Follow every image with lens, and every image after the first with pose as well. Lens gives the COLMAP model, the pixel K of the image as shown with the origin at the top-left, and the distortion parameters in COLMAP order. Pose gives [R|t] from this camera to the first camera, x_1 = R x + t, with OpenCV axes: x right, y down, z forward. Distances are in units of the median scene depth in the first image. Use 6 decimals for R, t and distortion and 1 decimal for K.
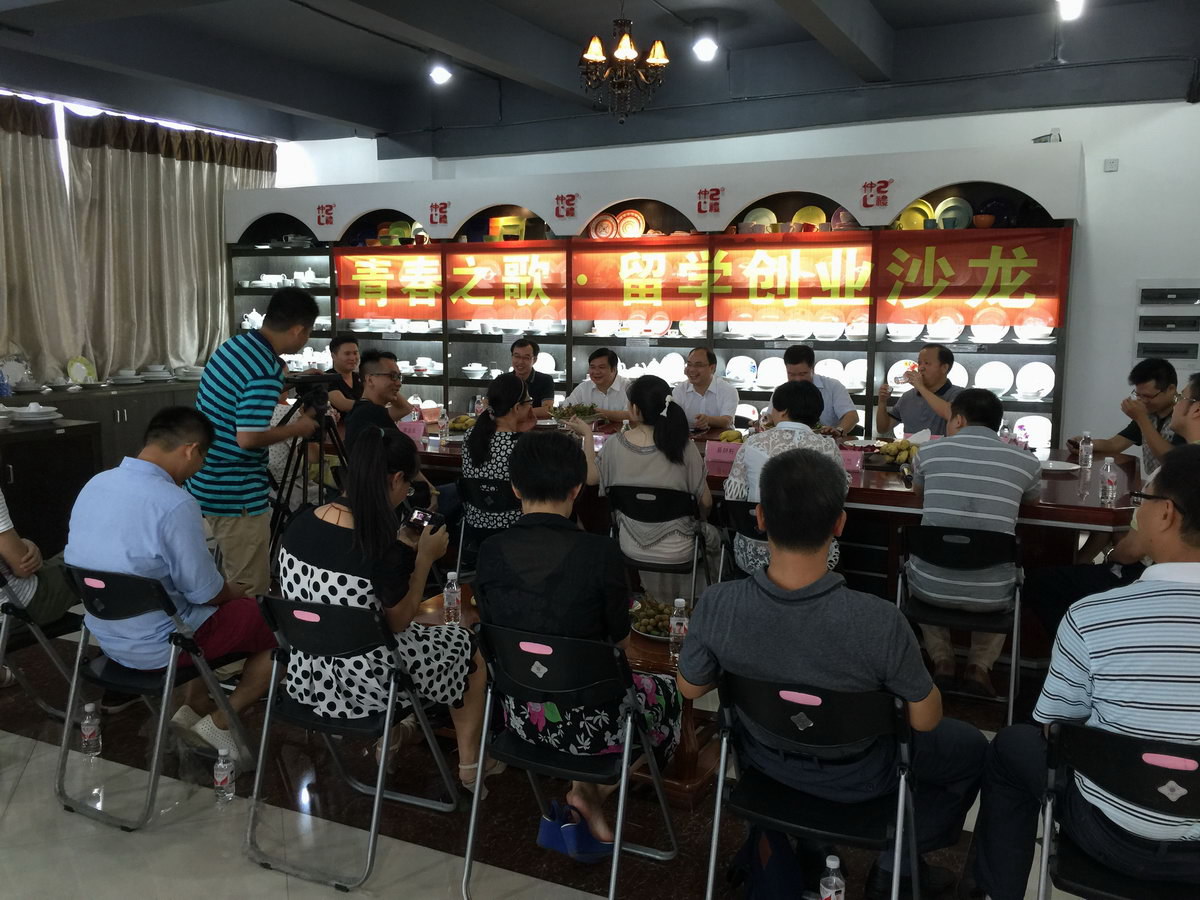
lens RADIAL K [[1031.8, 0, 603.5], [0, 1031.8, 438.5], [0, 0, 1]] dist [0.085970, -0.117054]
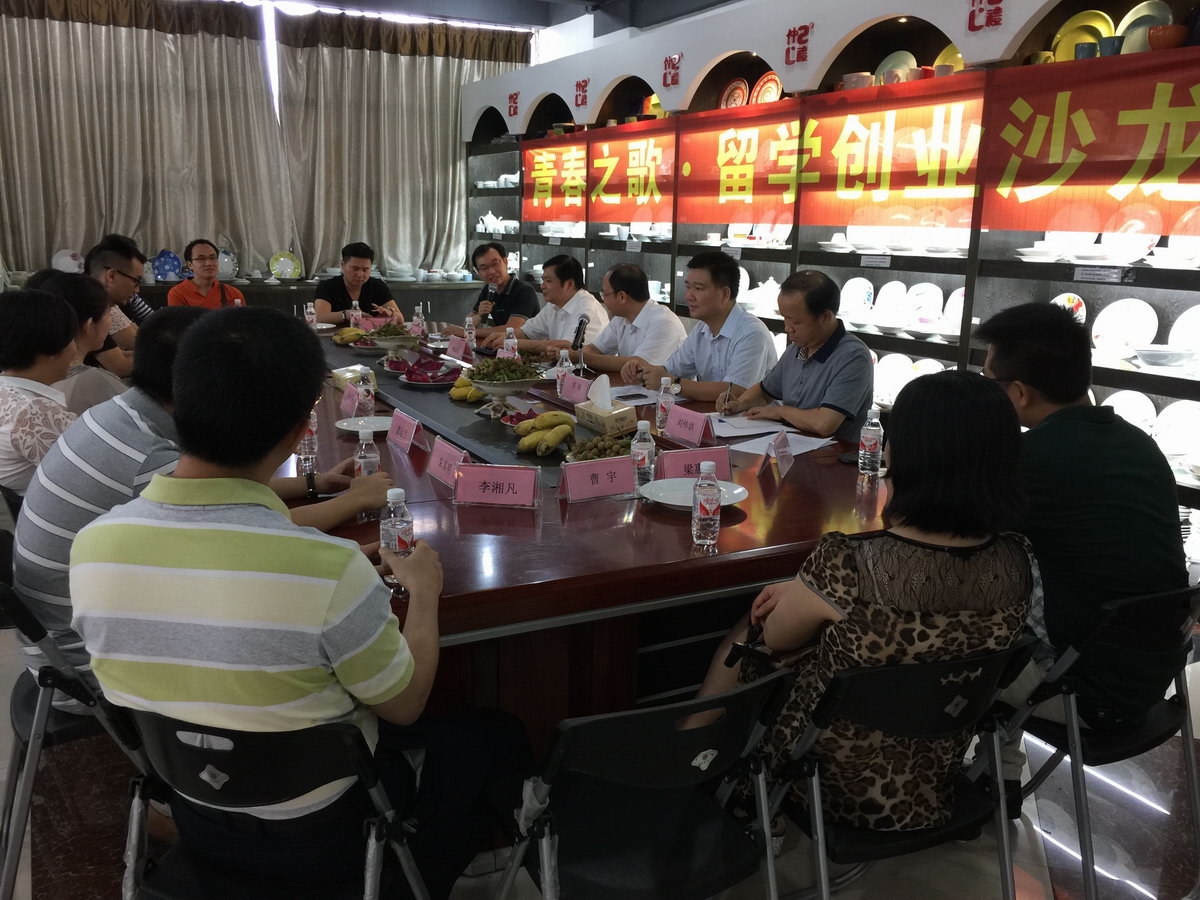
lens RADIAL K [[1031.8, 0, 601.0], [0, 1031.8, 439.7], [0, 0, 1]] dist [0.085970, -0.117054]
pose [[0.806205, 0.133636, -0.576346, 0.421316], [-0.090021, 0.990522, 0.103746, -0.030230], [0.584748, -0.031758, 0.810593, 0.349090]]
